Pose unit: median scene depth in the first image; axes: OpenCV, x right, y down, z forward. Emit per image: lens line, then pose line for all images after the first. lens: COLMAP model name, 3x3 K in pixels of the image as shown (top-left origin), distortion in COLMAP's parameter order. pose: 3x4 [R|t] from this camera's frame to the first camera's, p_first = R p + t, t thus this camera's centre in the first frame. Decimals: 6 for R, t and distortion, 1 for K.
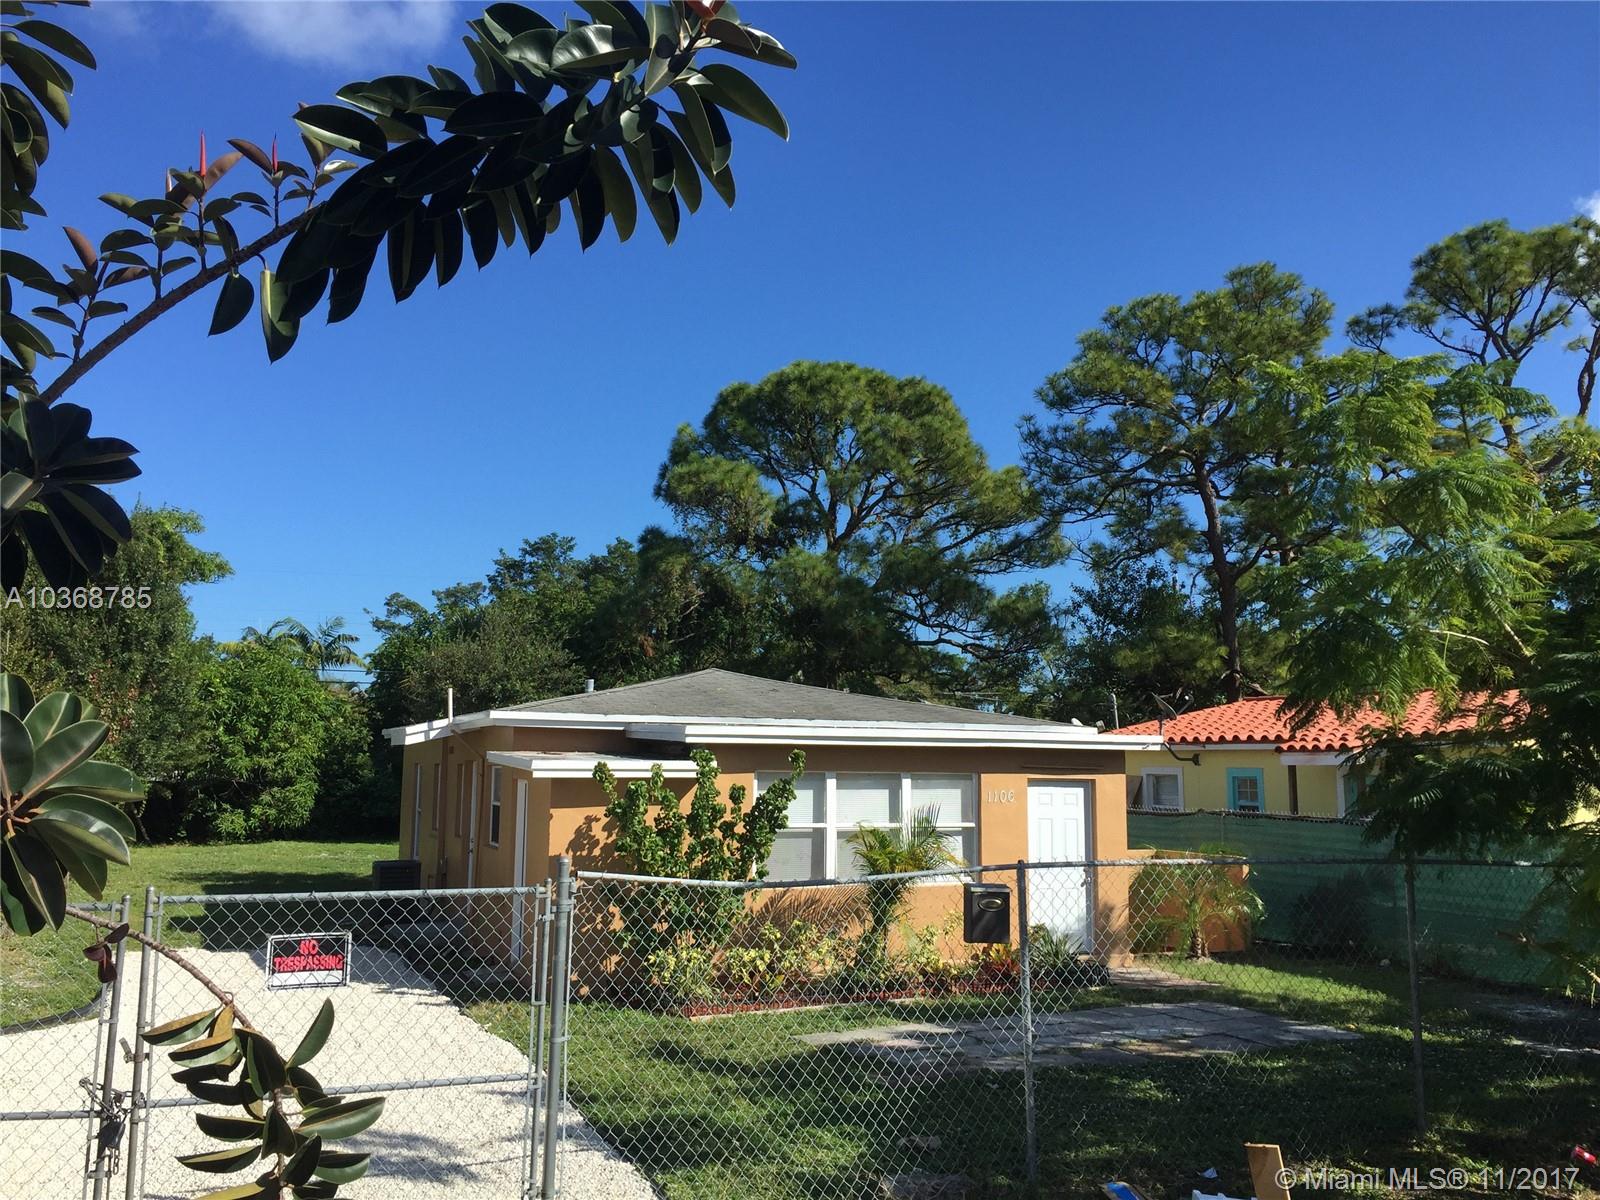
lens RADIAL K [[1336.5, 0, 800.0], [0, 1336.5, 600.0], [0, 0, 1]] dist [0.103888, -0.152060]
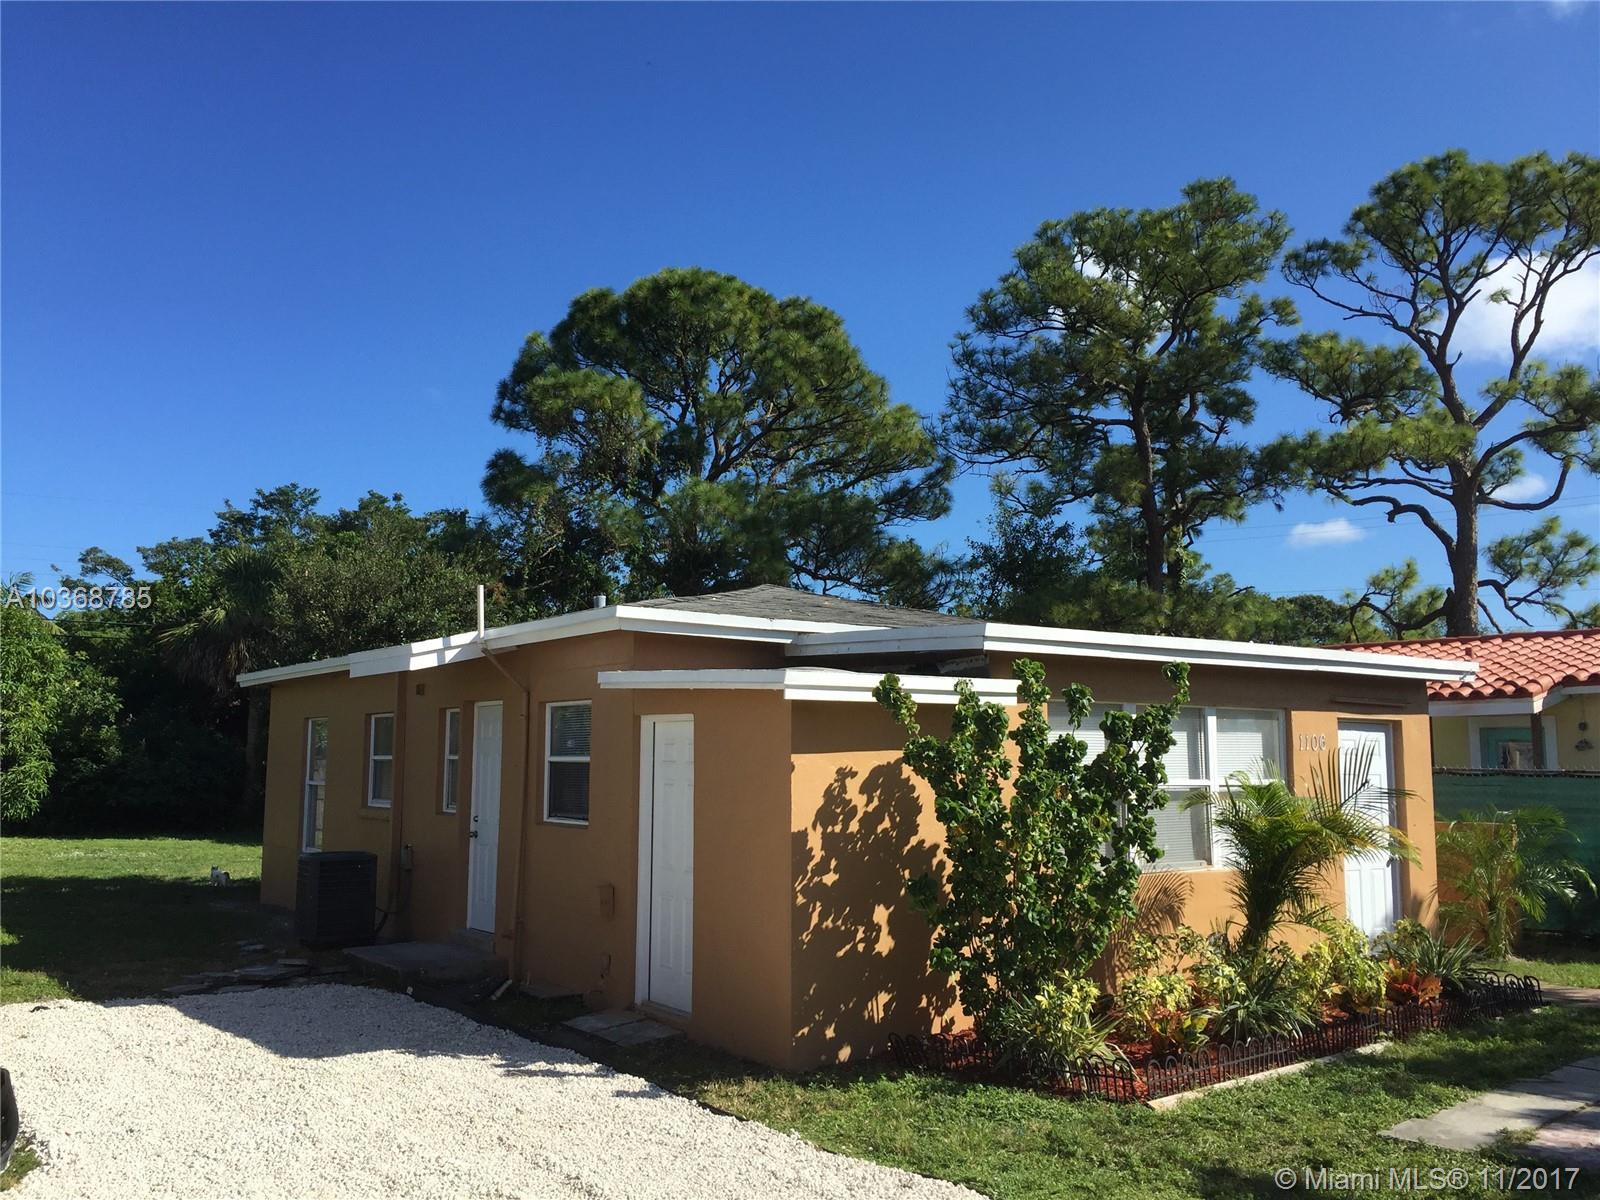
lens RADIAL K [[1336.5, 0, 800.0], [0, 1336.5, 600.0], [0, 0, 1]] dist [0.103888, -0.152060]
pose [[0.976106, 0.017055, 0.216623, -0.113406], [-0.019063, 0.999792, 0.007184, 0.029623], [-0.216455, -0.011142, 0.976229, 0.151219]]
